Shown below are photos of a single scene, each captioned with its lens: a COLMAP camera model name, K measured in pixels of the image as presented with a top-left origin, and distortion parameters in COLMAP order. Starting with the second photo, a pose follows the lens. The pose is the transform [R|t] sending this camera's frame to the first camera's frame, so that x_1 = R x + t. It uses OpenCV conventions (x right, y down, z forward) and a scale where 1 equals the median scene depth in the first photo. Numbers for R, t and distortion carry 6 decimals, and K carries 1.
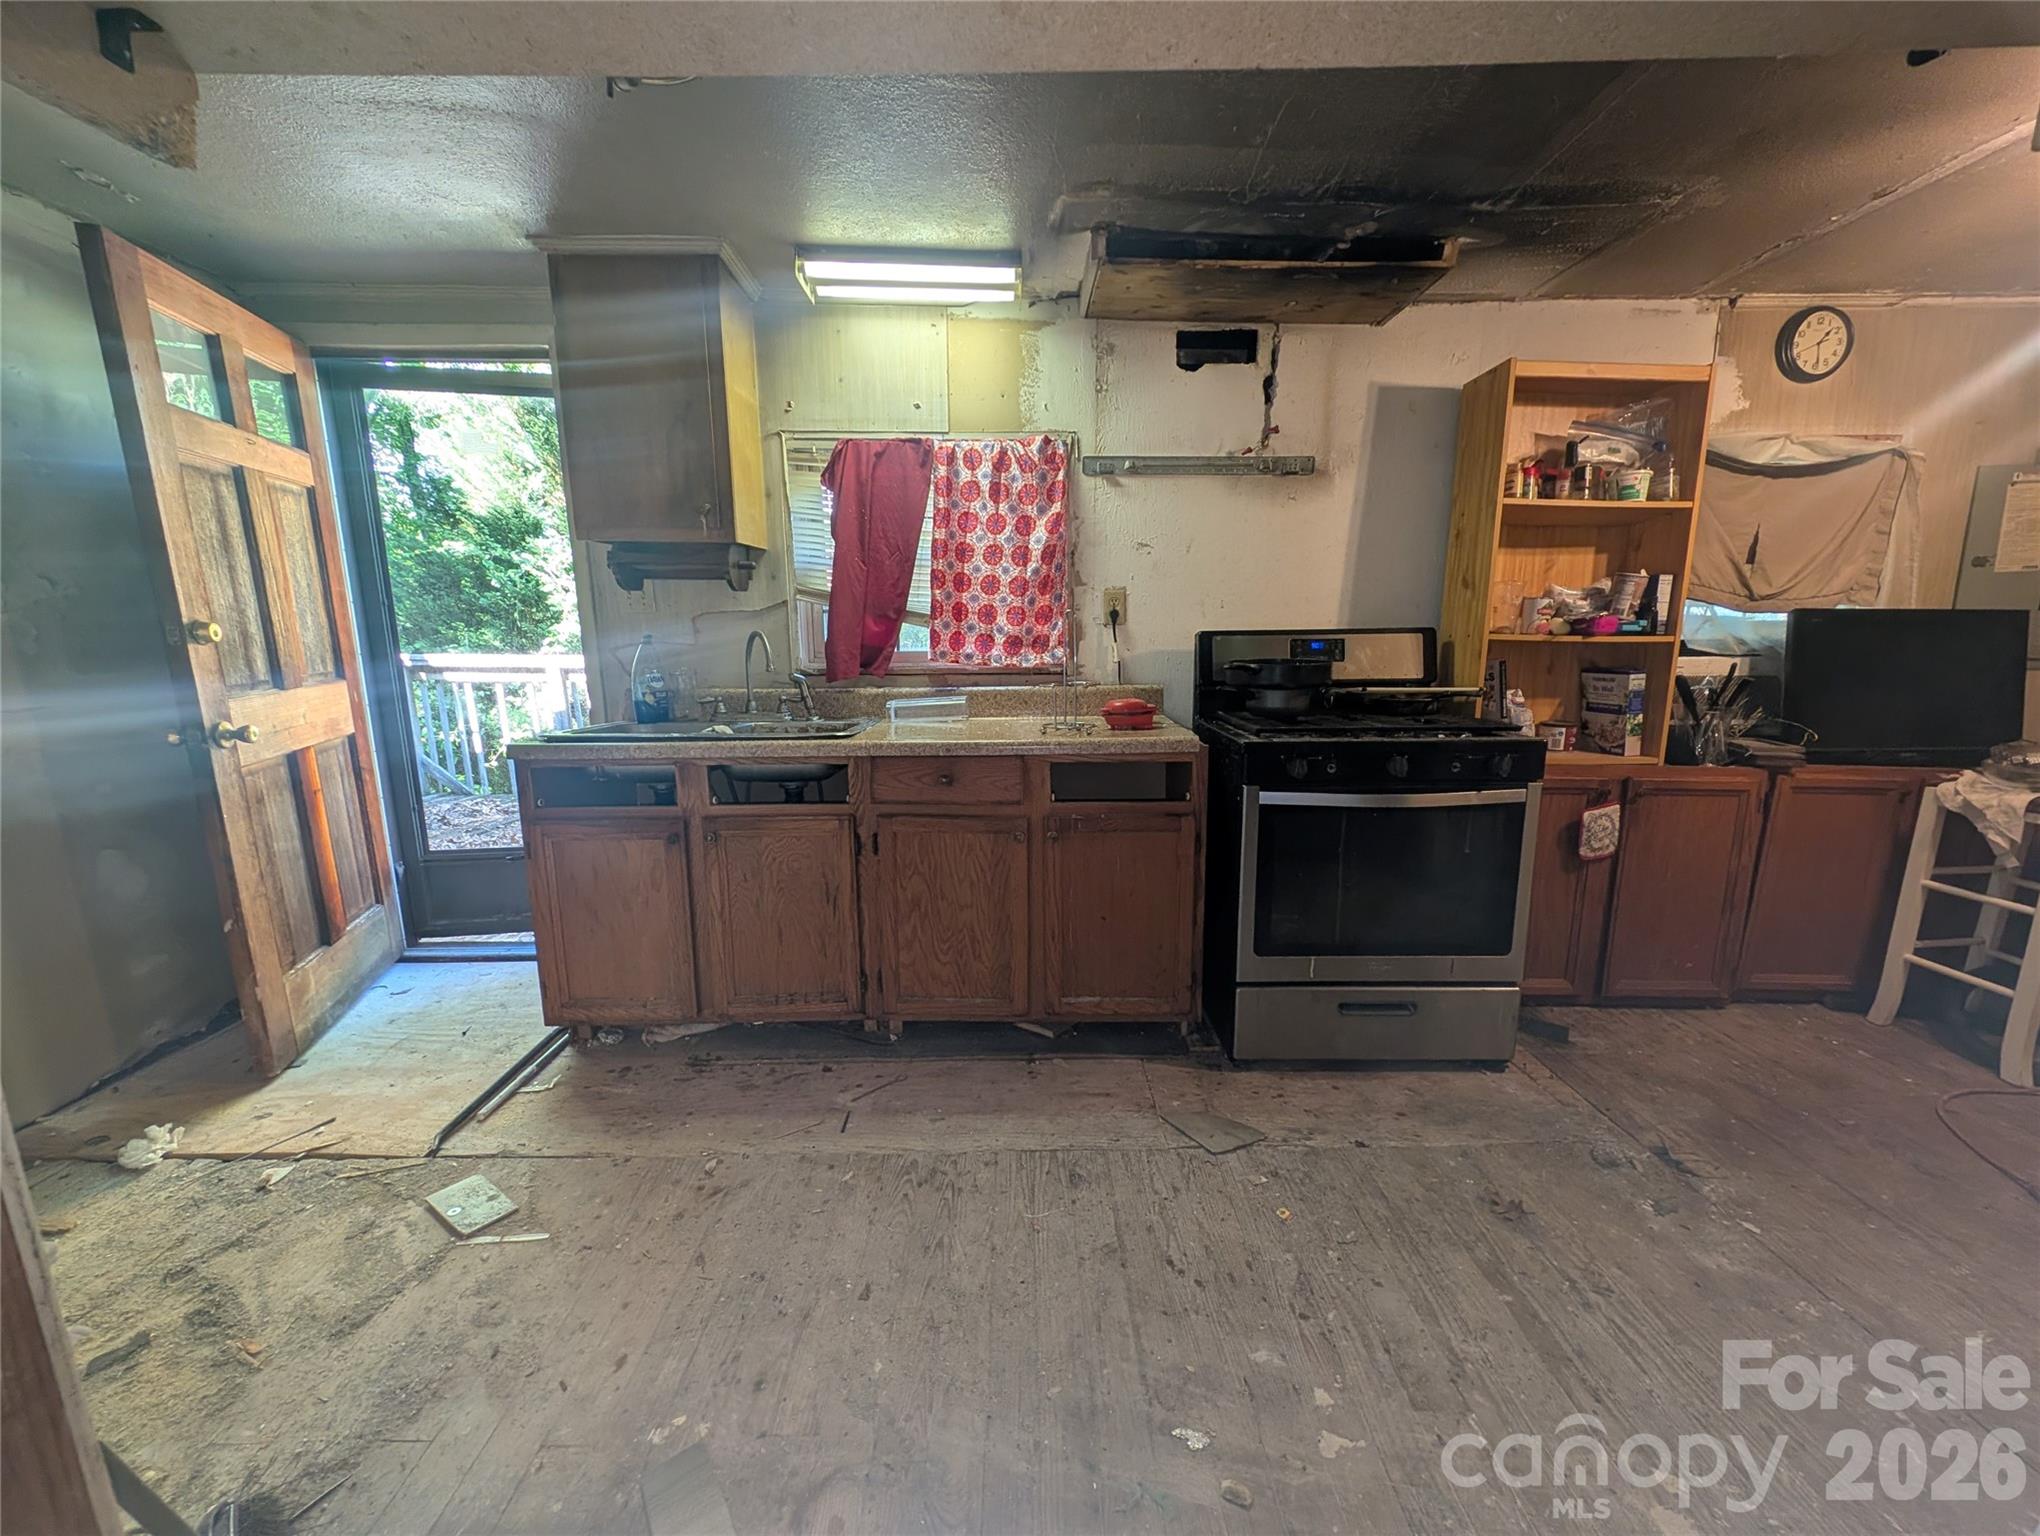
lens RADIAL K [[780.6, 0, 1020.0], [0, 780.6, 768.0], [0, 0, 1]] dist [0.000787, 0.000354]
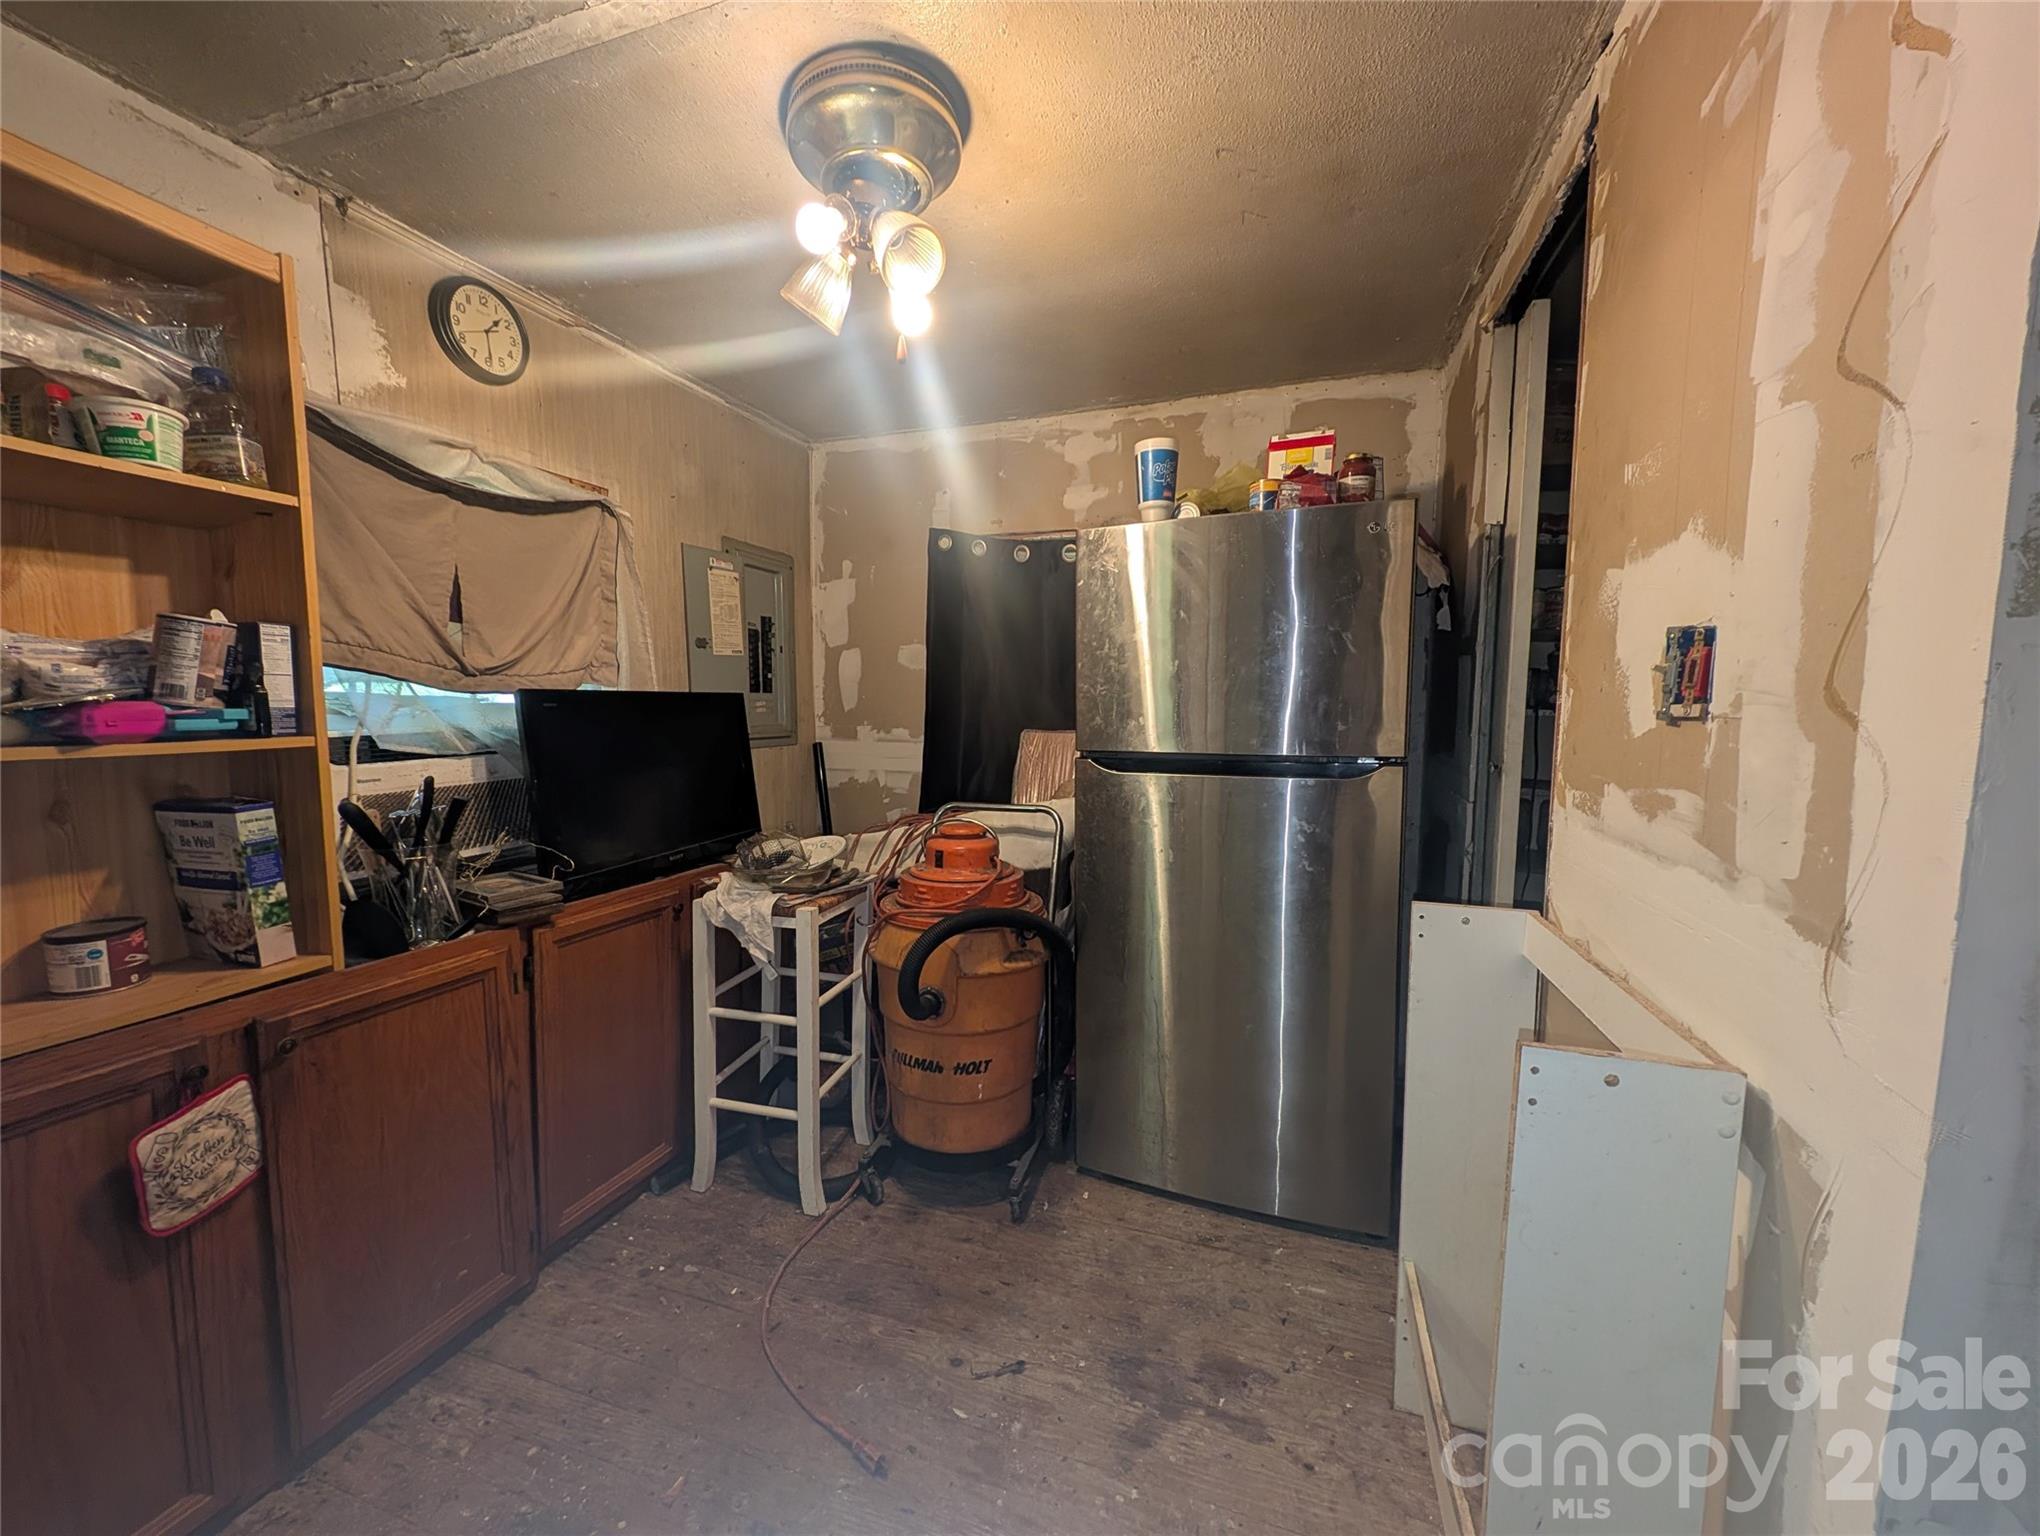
lens RADIAL K [[766.7, 0, 1020.0], [0, 766.7, 768.0], [0, 0, 1]] dist [0.013041, -0.006620]
pose [[0.337744, -0.083533, 0.937524, 0.483680], [0.157210, 0.987069, 0.031312, -0.083746], [-0.928016, 0.136813, 0.346509, 0.345219]]
